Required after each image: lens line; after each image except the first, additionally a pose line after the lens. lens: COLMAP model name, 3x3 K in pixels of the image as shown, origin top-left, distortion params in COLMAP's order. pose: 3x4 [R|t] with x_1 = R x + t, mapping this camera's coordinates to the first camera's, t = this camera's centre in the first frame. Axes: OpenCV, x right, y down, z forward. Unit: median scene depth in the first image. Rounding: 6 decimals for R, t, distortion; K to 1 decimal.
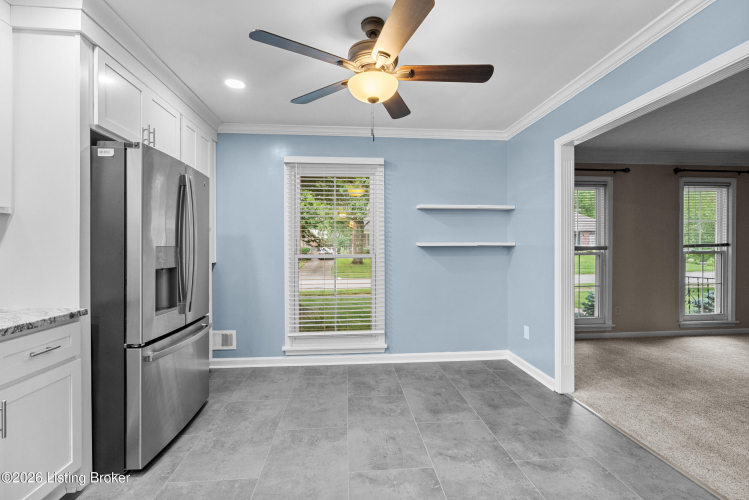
lens RADIAL K [[338.3, 0, 374.5], [0, 338.3, 250.0], [0, 0, 1]] dist [-0.002780, -0.000374]
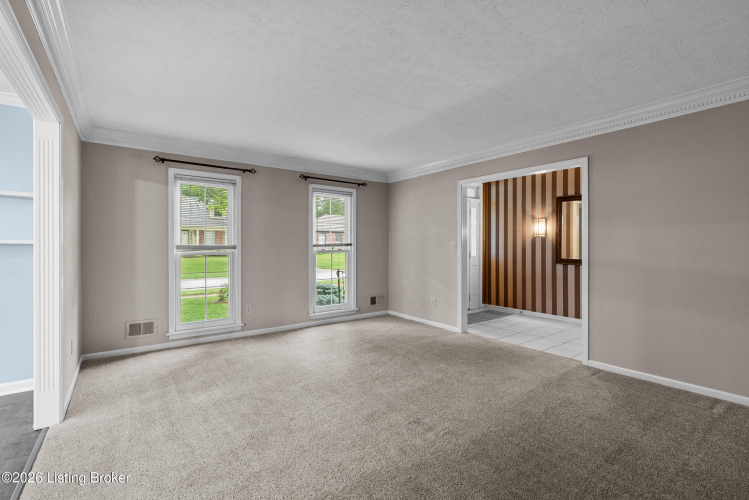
lens RADIAL K [[344.0, 0, 375.3], [0, 344.0, 244.8], [0, 0, 1]] dist [-0.004416, 0.000191]
pose [[0.850633, 0.005028, 0.525735, 0.509518], [-0.001357, 0.999972, -0.007368, -0.006445], [-0.525757, 0.005553, 0.850616, -0.076157]]
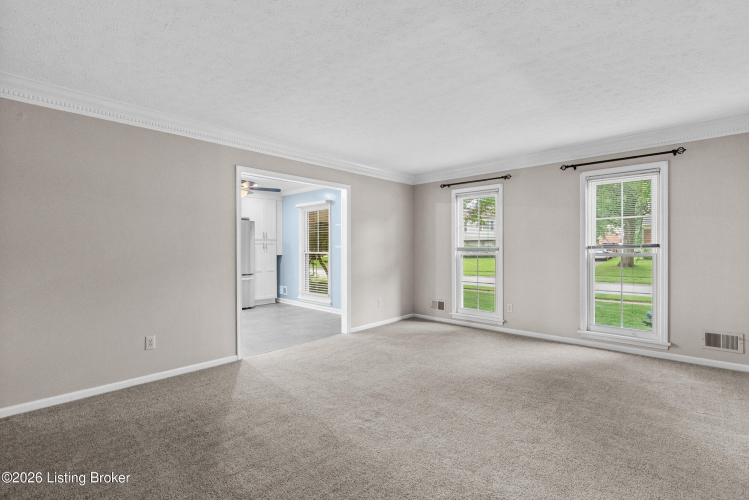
lens RADIAL K [[344.0, 0, 375.3], [0, 344.0, 244.8], [0, 0, 1]] dist [-0.004416, 0.000191]
pose [[0.668309, -0.004518, -0.743870, 1.262619], [-0.002838, 0.999959, -0.008622, -0.009413], [0.743879, 0.007873, 0.668268, -0.038743]]
